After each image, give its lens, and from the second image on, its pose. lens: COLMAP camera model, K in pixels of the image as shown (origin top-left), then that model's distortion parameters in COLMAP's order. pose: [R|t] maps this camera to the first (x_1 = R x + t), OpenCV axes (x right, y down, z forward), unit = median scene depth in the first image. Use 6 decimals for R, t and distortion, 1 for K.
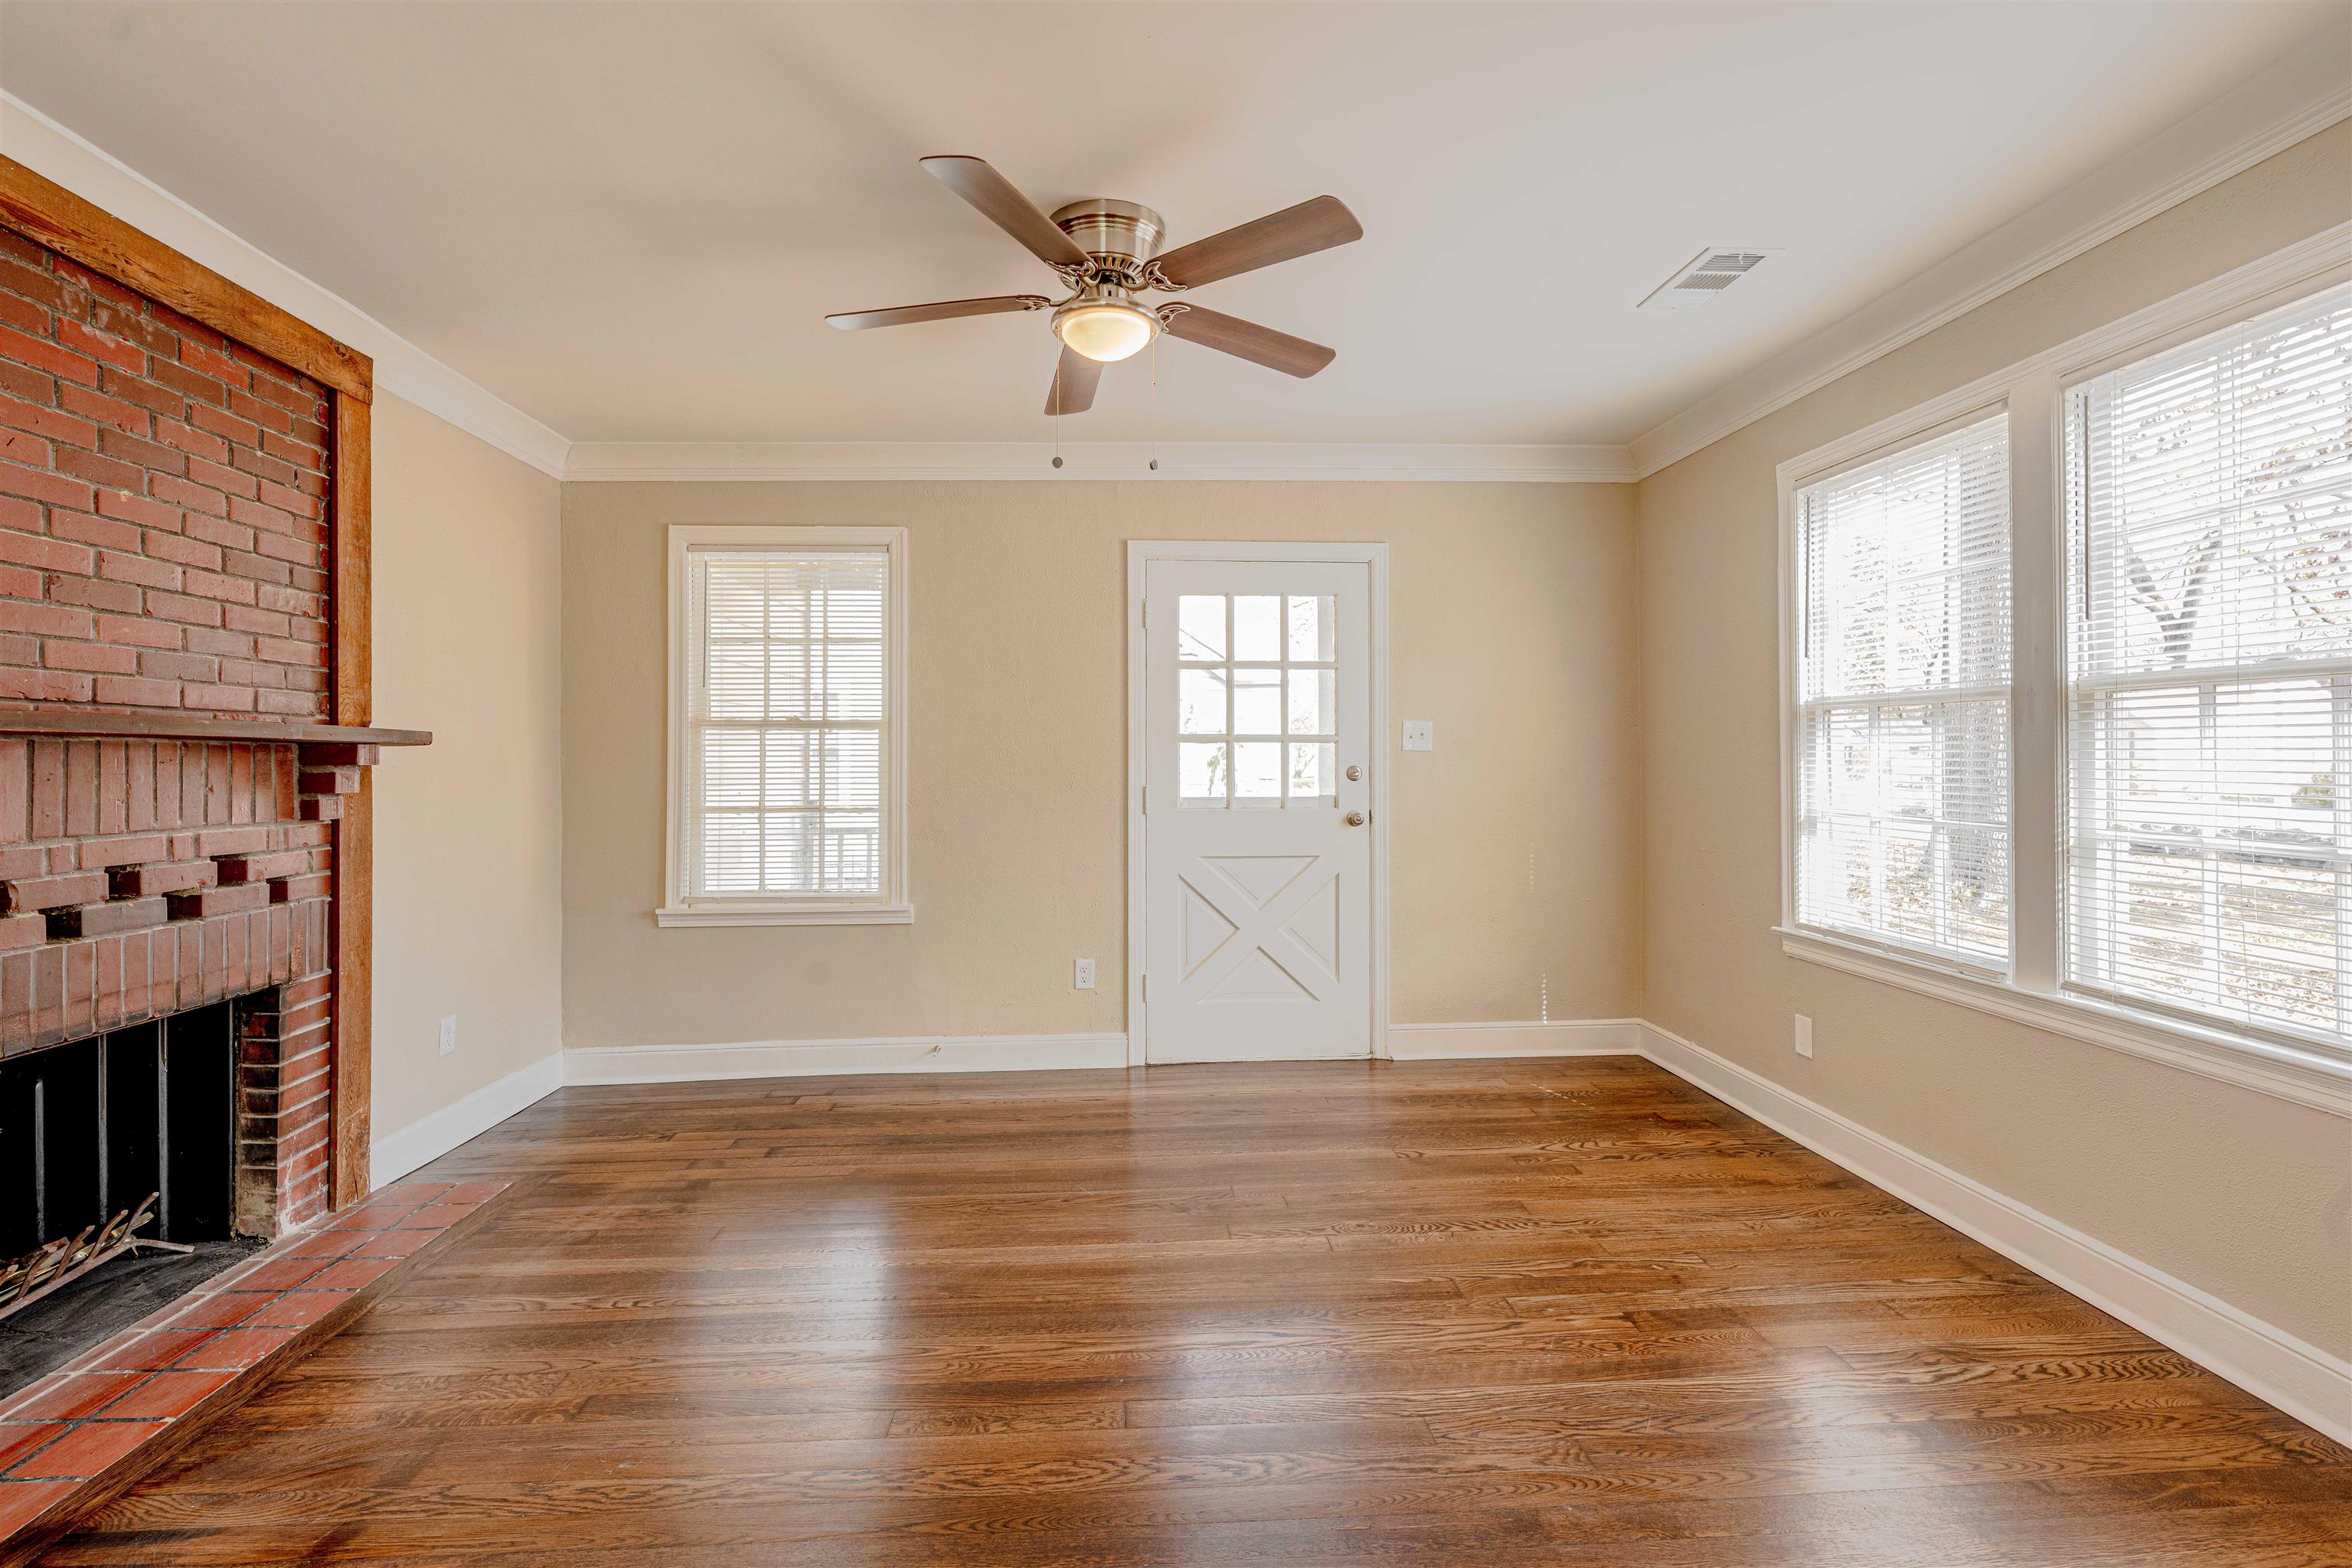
lens RADIAL K [[1131.6, 0, 1089.4], [0, 1131.6, 758.6], [0, 0, 1]] dist [0.002177, 0.000078]
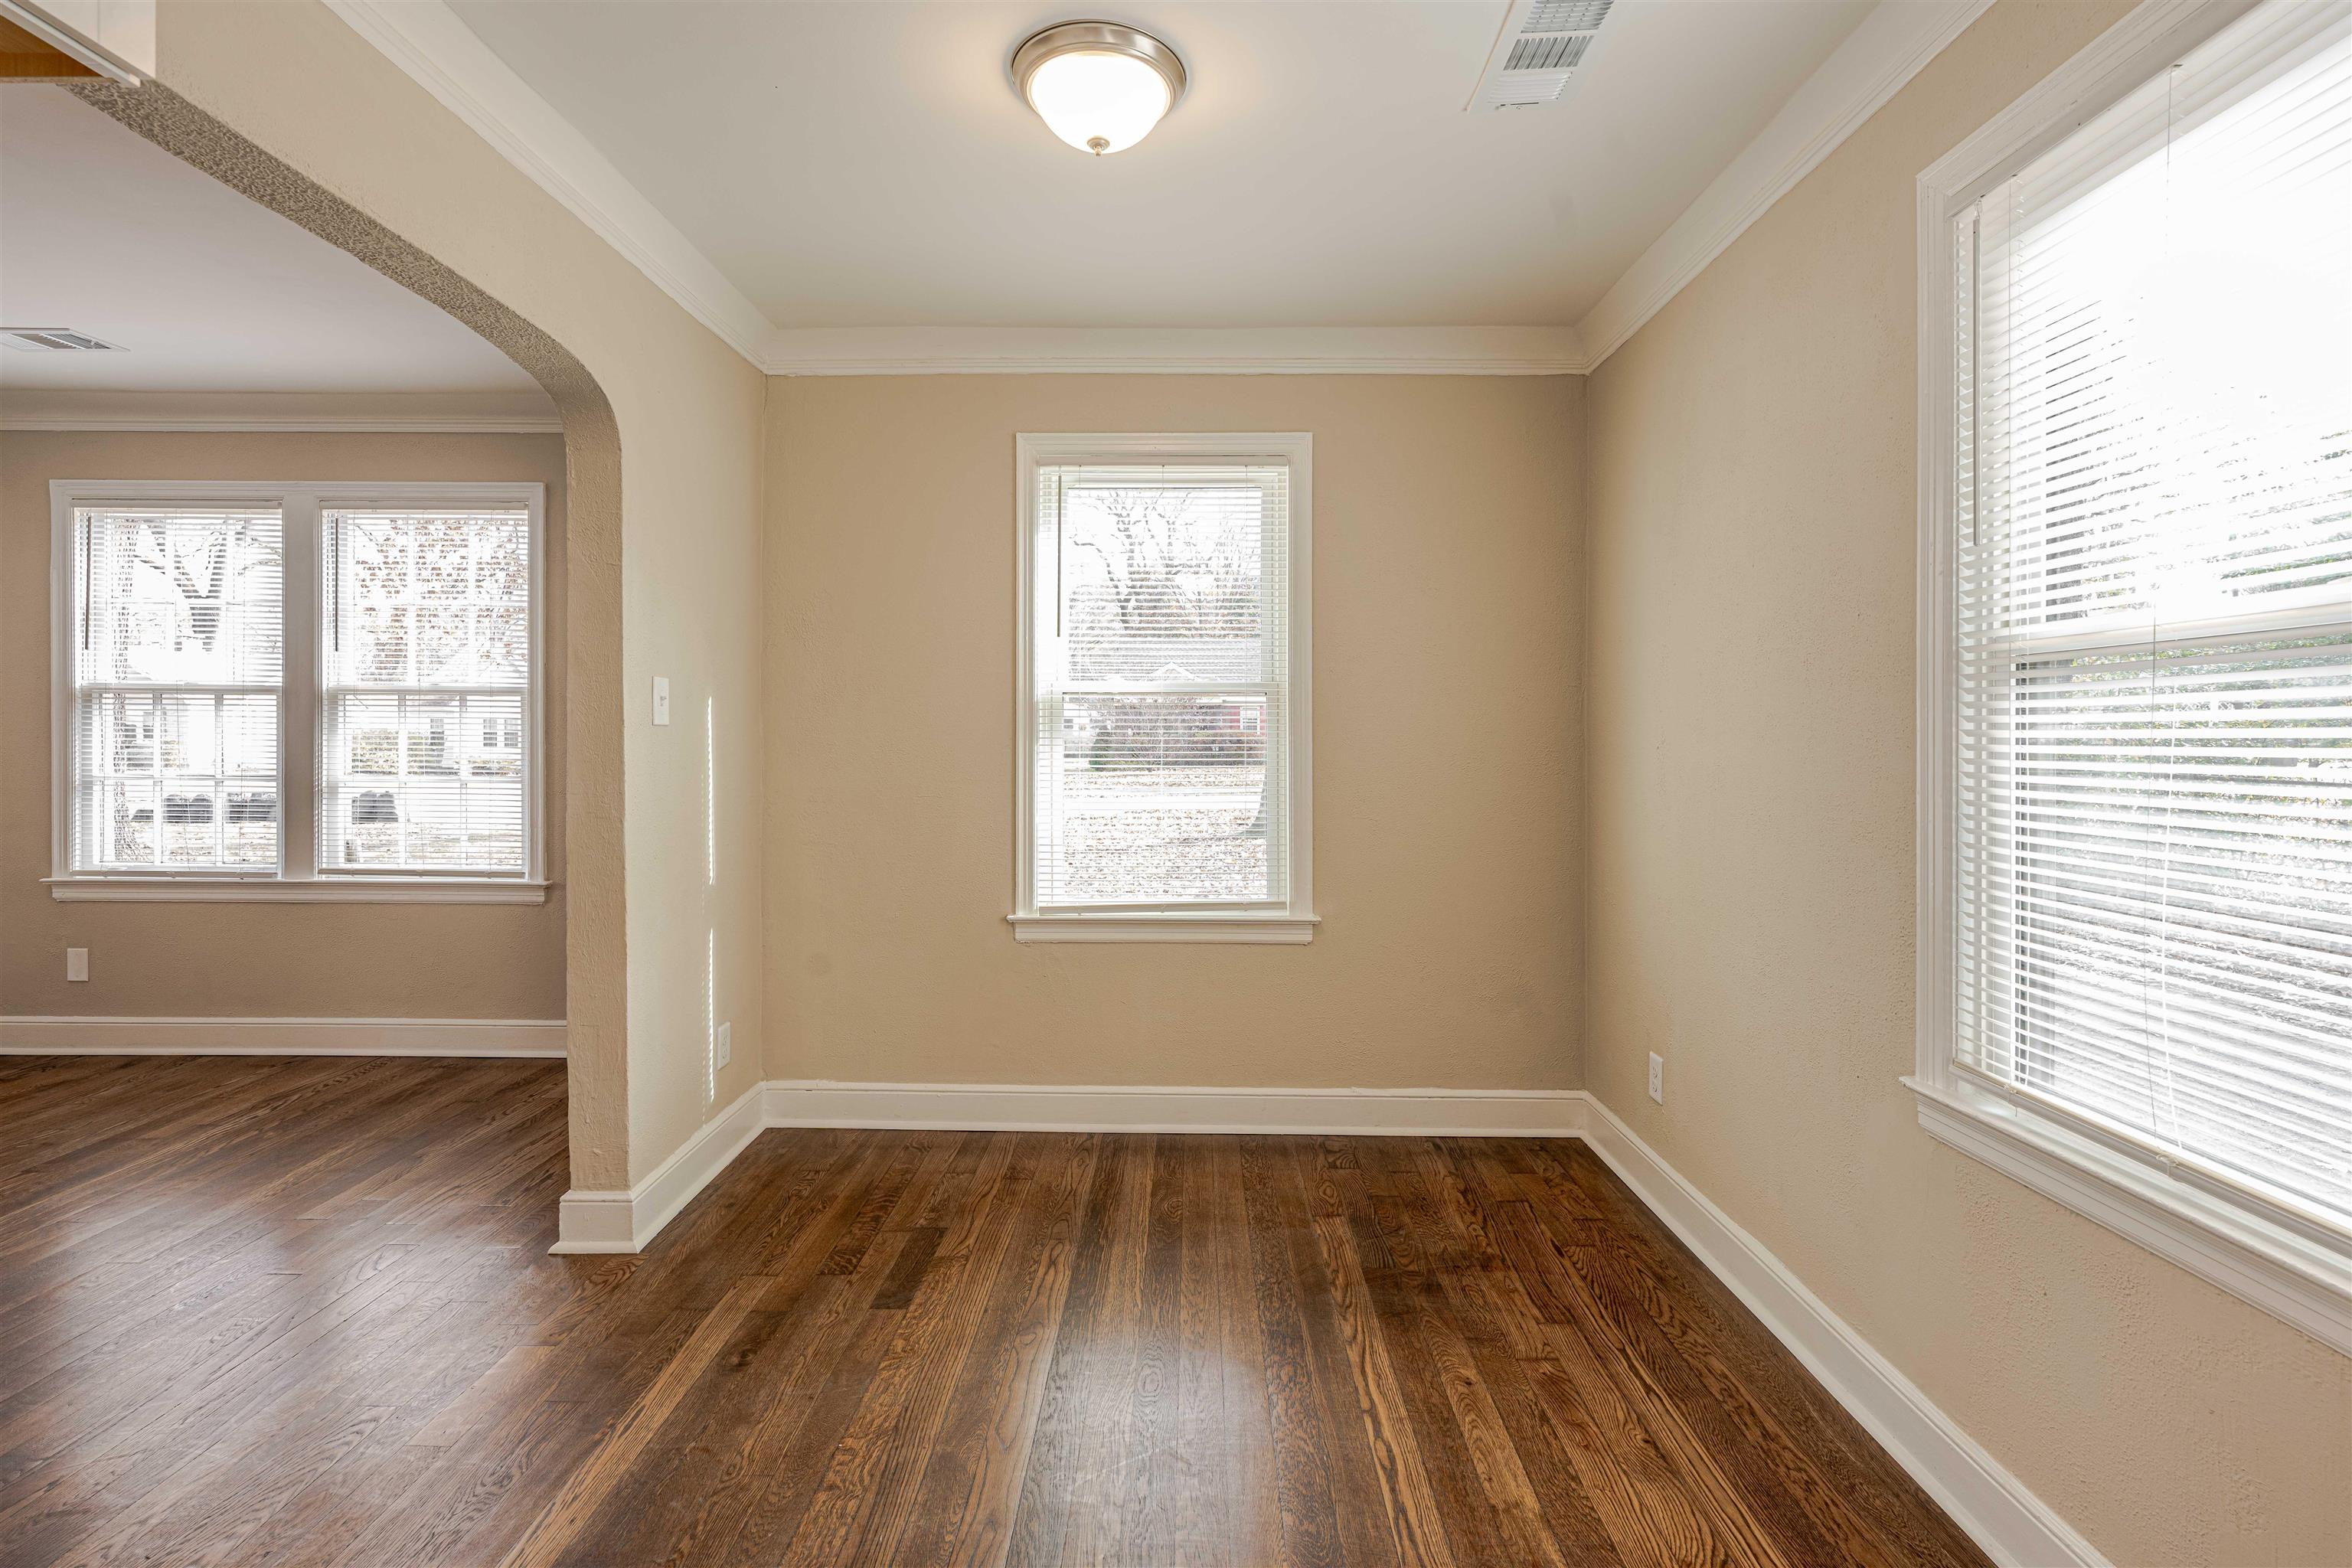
lens RADIAL K [[1131.6, 0, 1176.7], [0, 1131.6, 724.9], [0, 0, 1]] dist [0.002177, 0.000078]
pose [[0.096231, 0.012659, 0.995279, -0.587140], [-0.002359, 0.999919, -0.012490, 0.004513], [-0.995356, -0.001146, 0.096253, -0.353141]]
